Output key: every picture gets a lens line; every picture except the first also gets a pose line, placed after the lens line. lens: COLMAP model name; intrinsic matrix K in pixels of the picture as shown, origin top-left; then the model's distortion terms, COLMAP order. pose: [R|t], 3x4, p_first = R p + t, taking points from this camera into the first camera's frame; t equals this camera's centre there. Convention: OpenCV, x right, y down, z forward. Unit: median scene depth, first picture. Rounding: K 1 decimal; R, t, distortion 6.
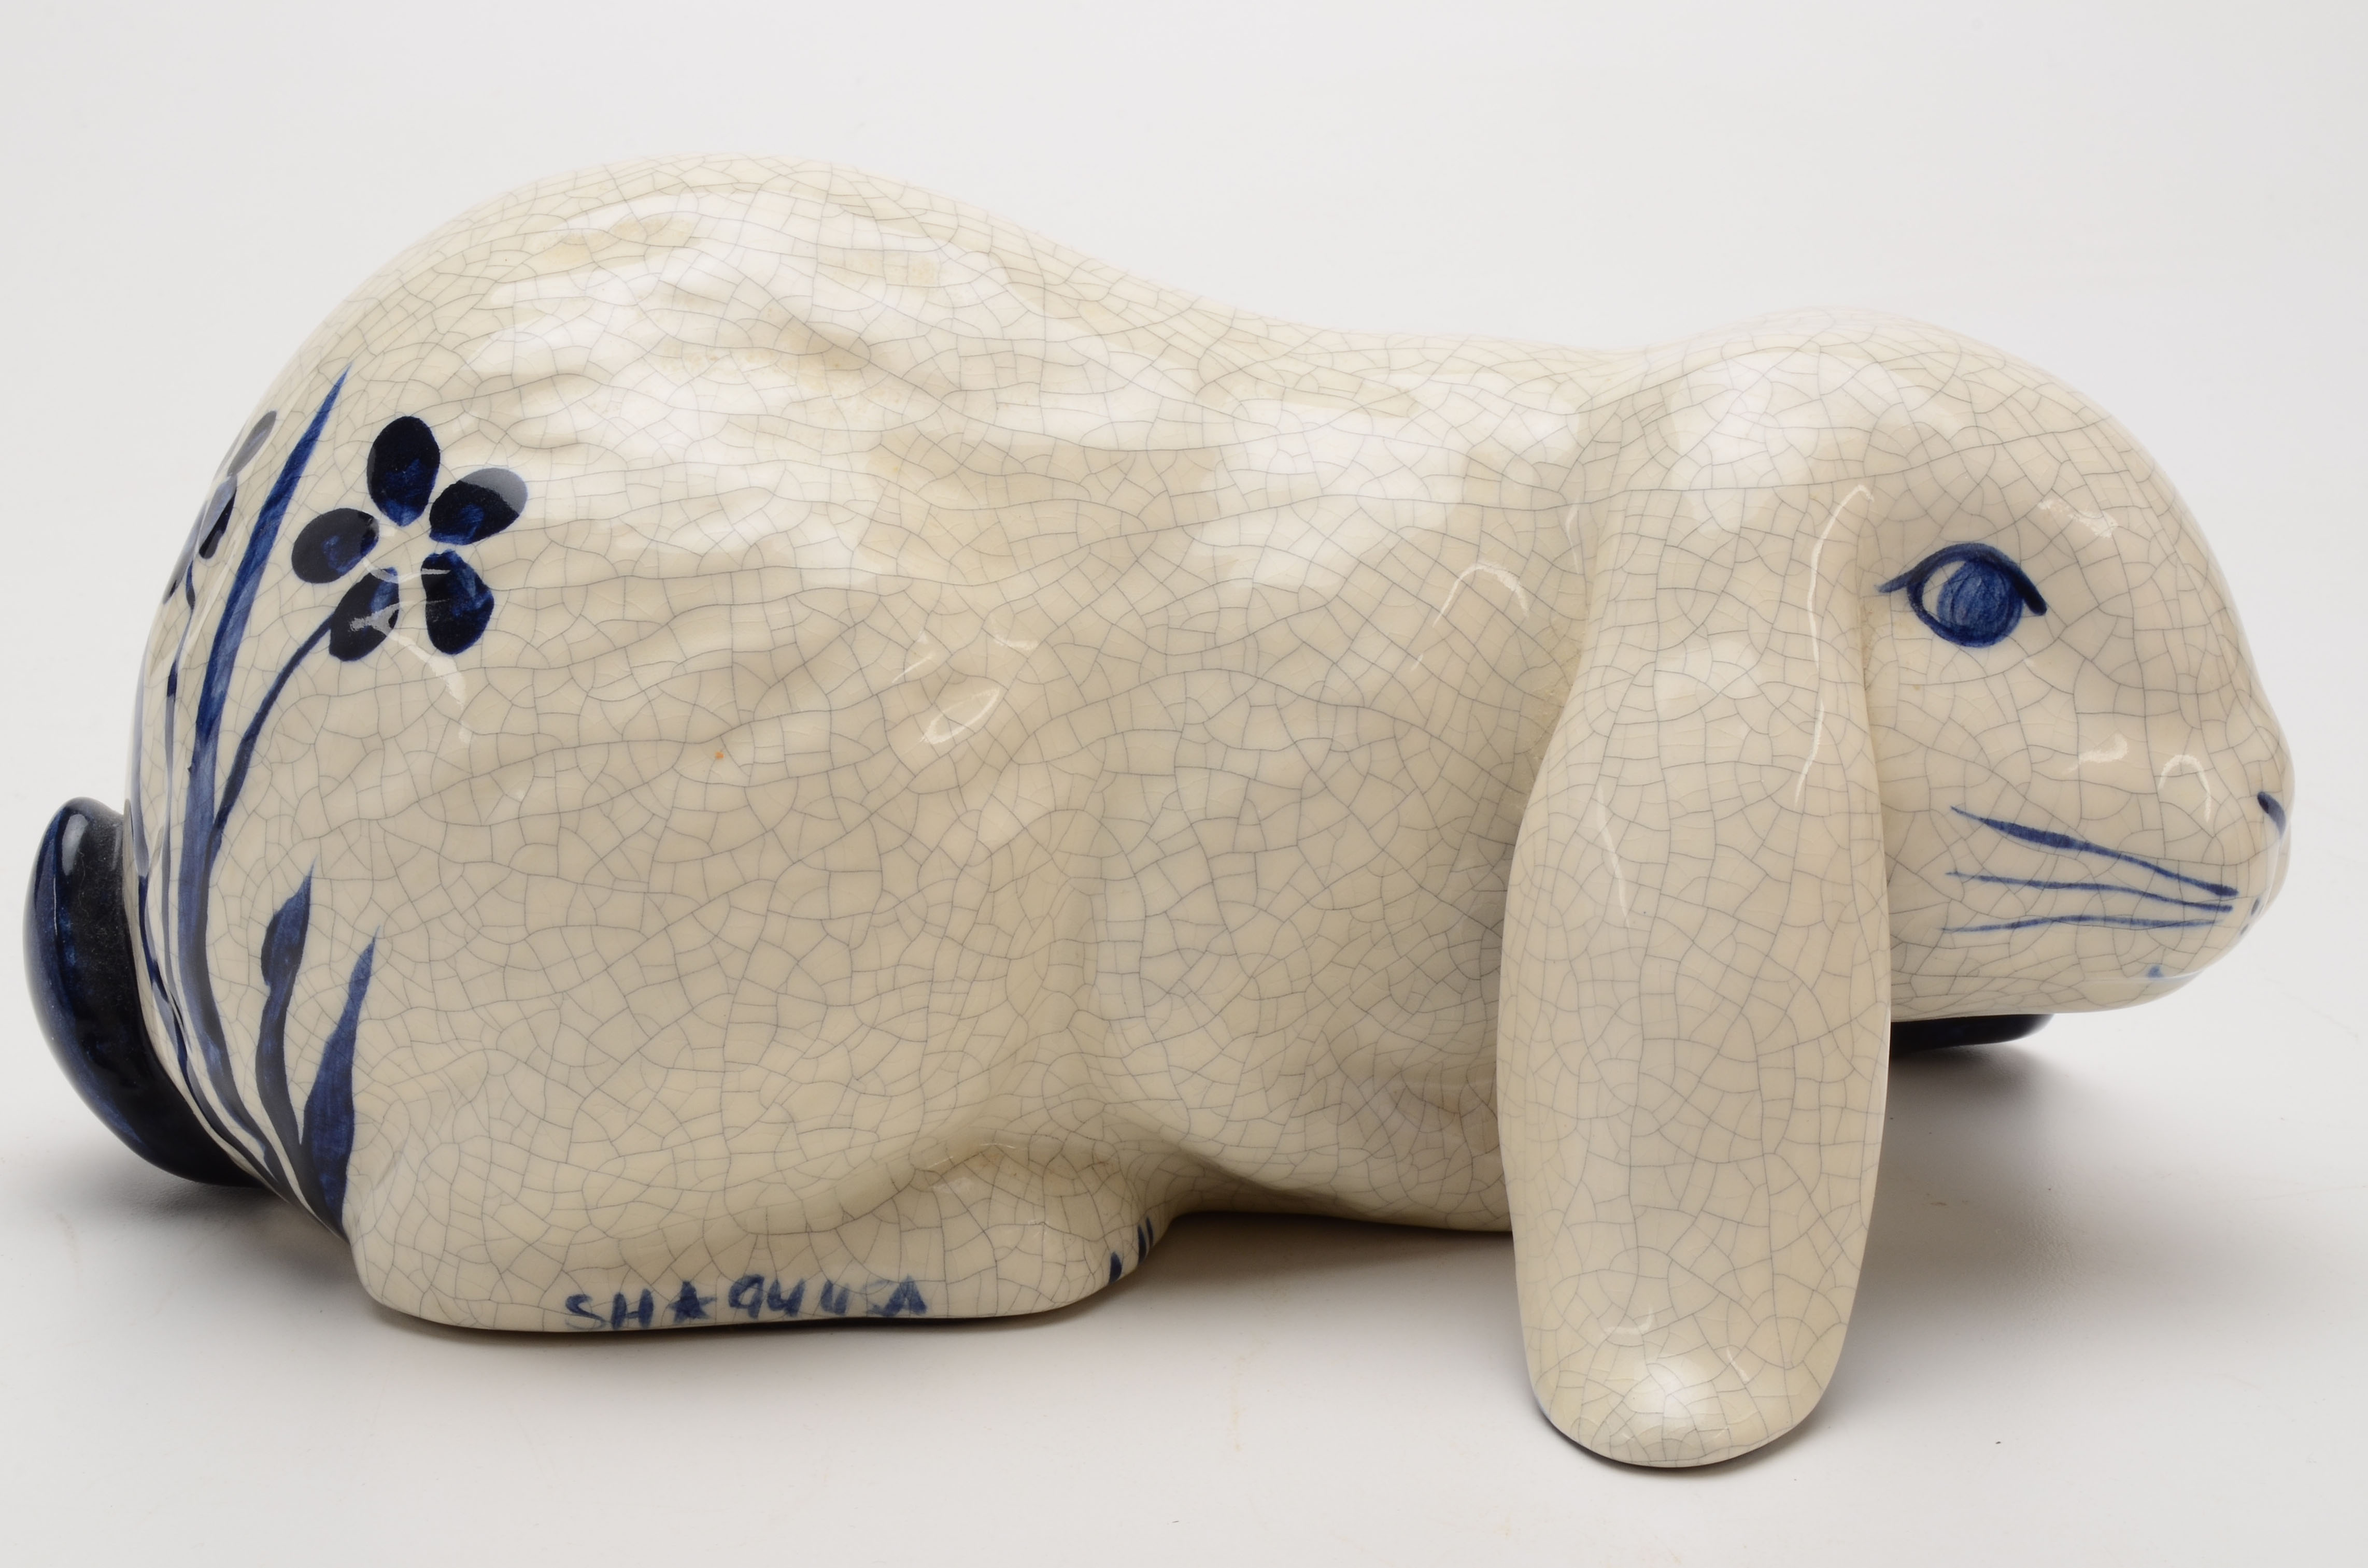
lens RADIAL K [[3955.5, 0, 1171.2], [0, 3955.5, 772.1], [0, 0, 1]] dist [0.009991, 0.000000]
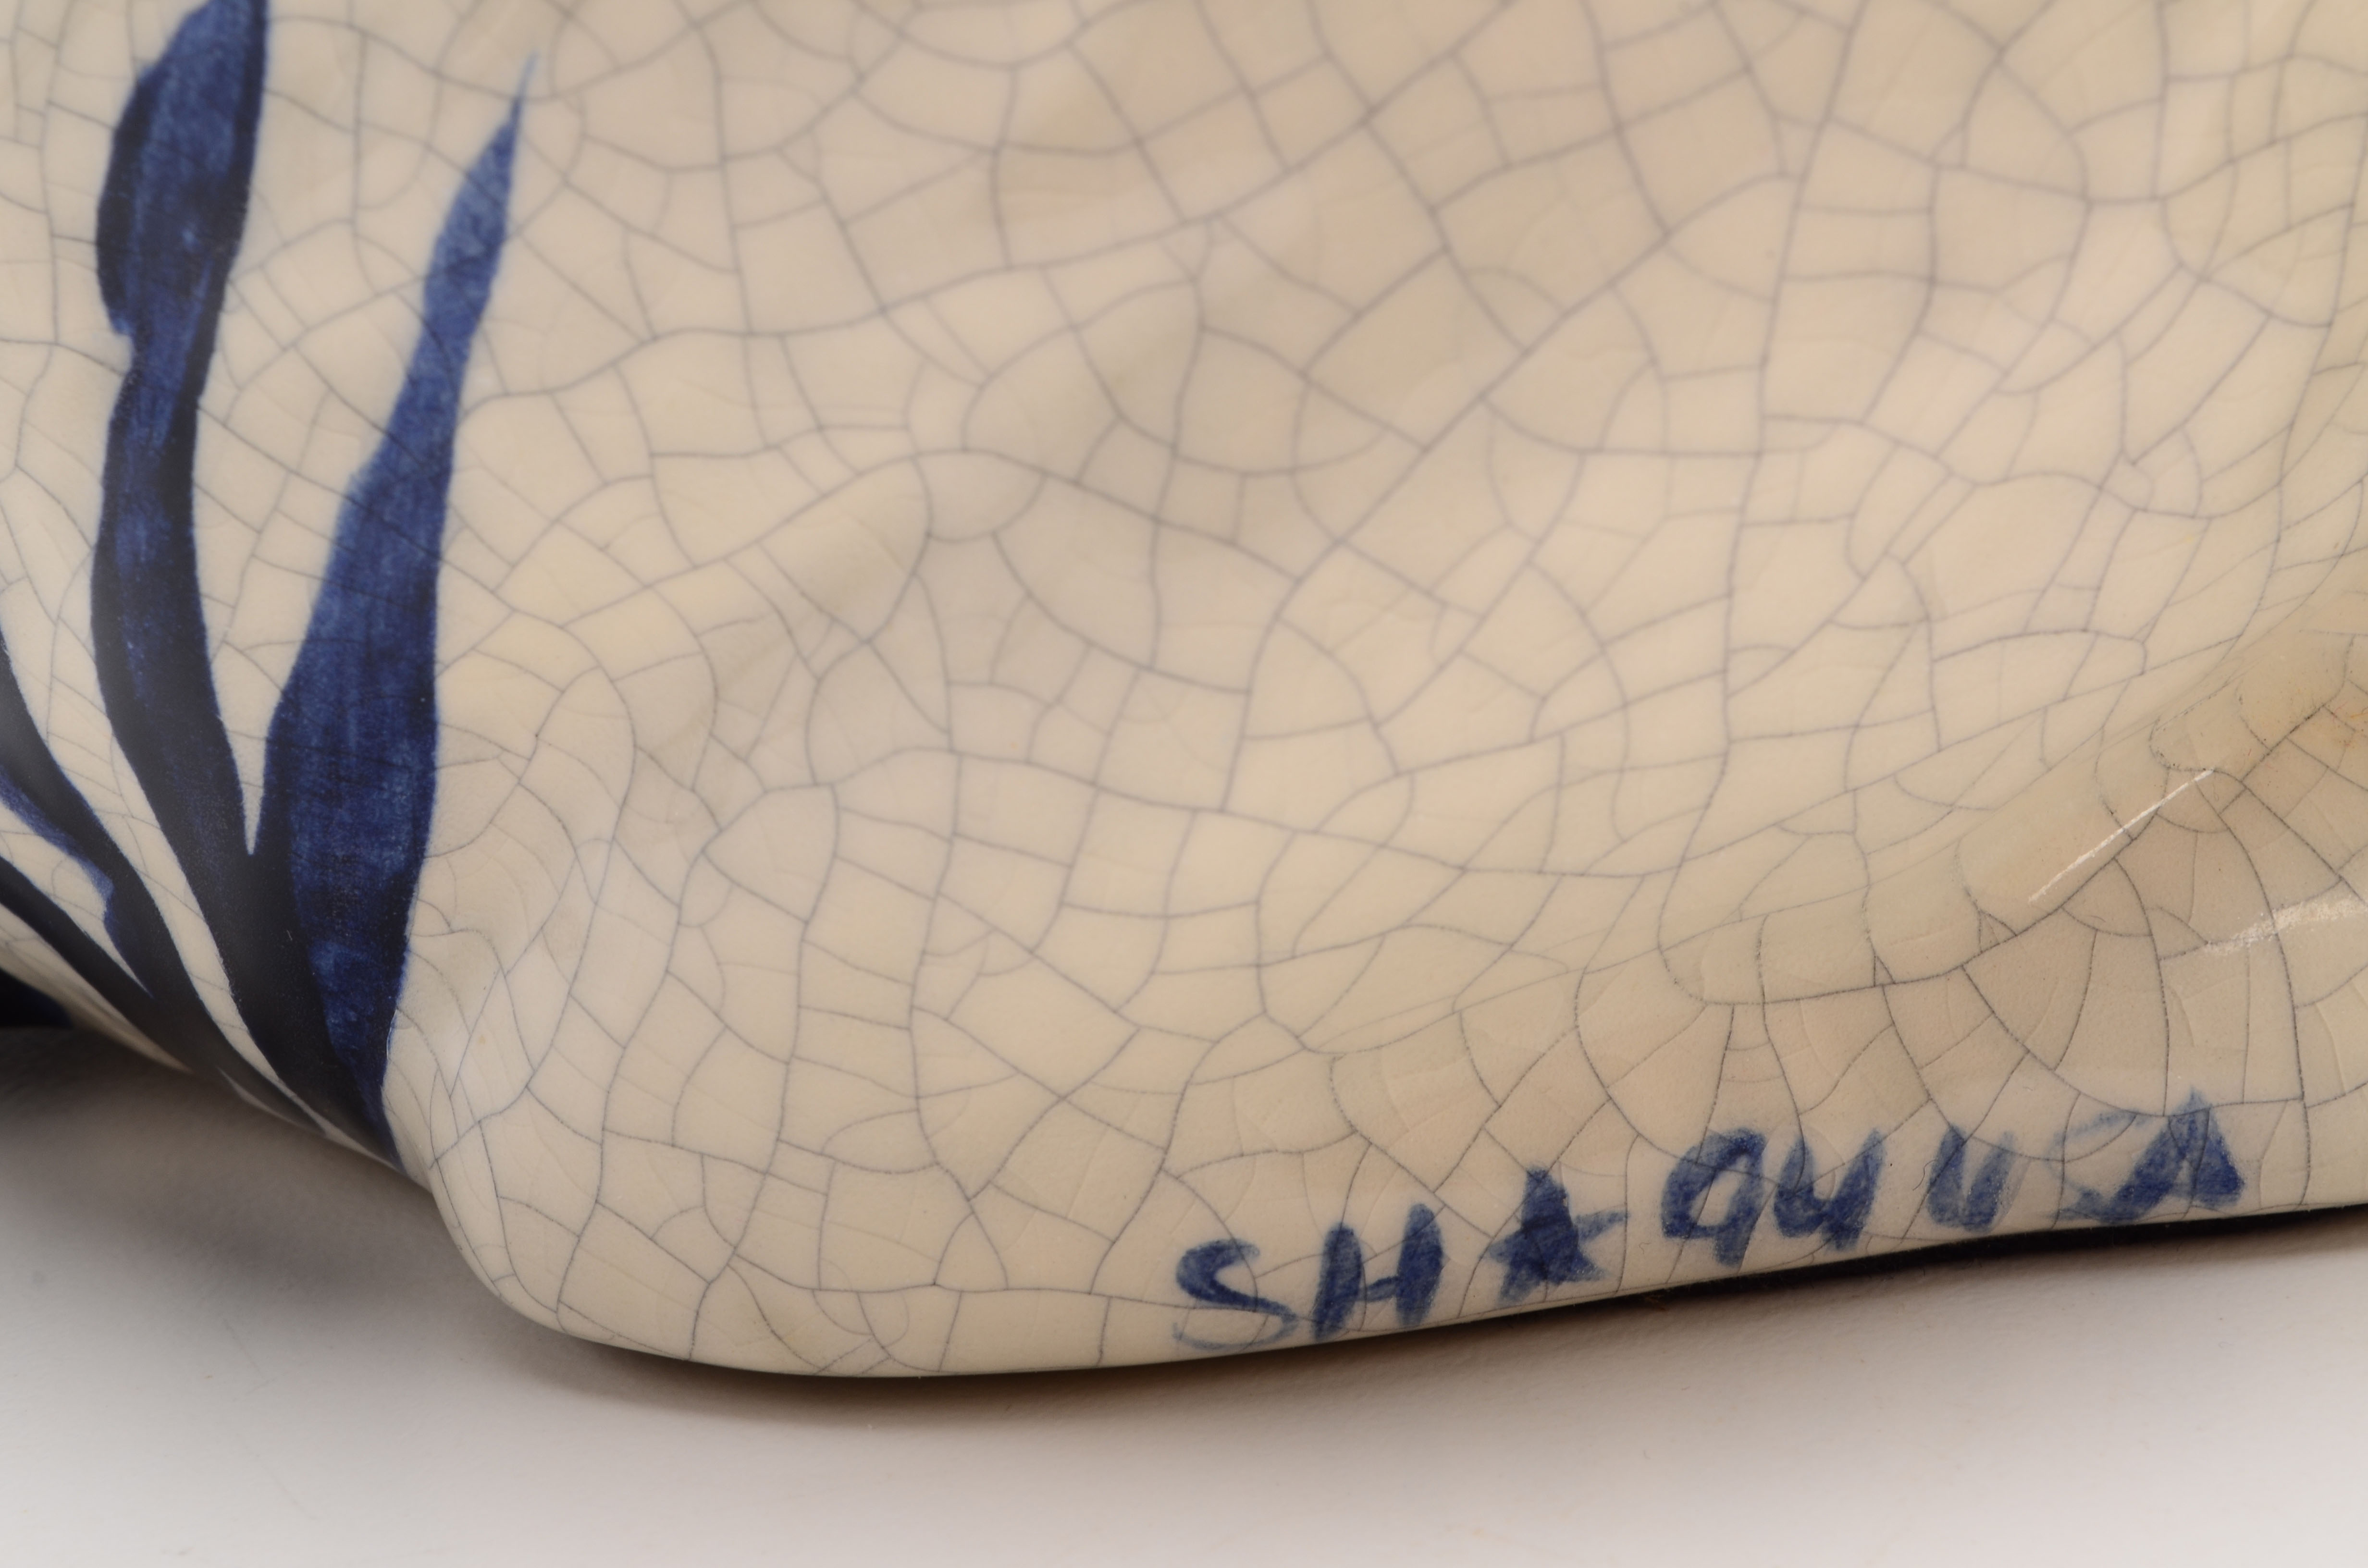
lens RADIAL K [[5049.3, 0, 1199.2], [0, 5049.3, 790.1], [0, 0, 1]] dist [0.059395, 0.000000]
pose [[0.993099, -0.083982, 0.081857, -0.182584], [0.079051, 0.994958, 0.061728, 0.072131], [-0.086628, -0.054831, 0.994731, 0.608229]]
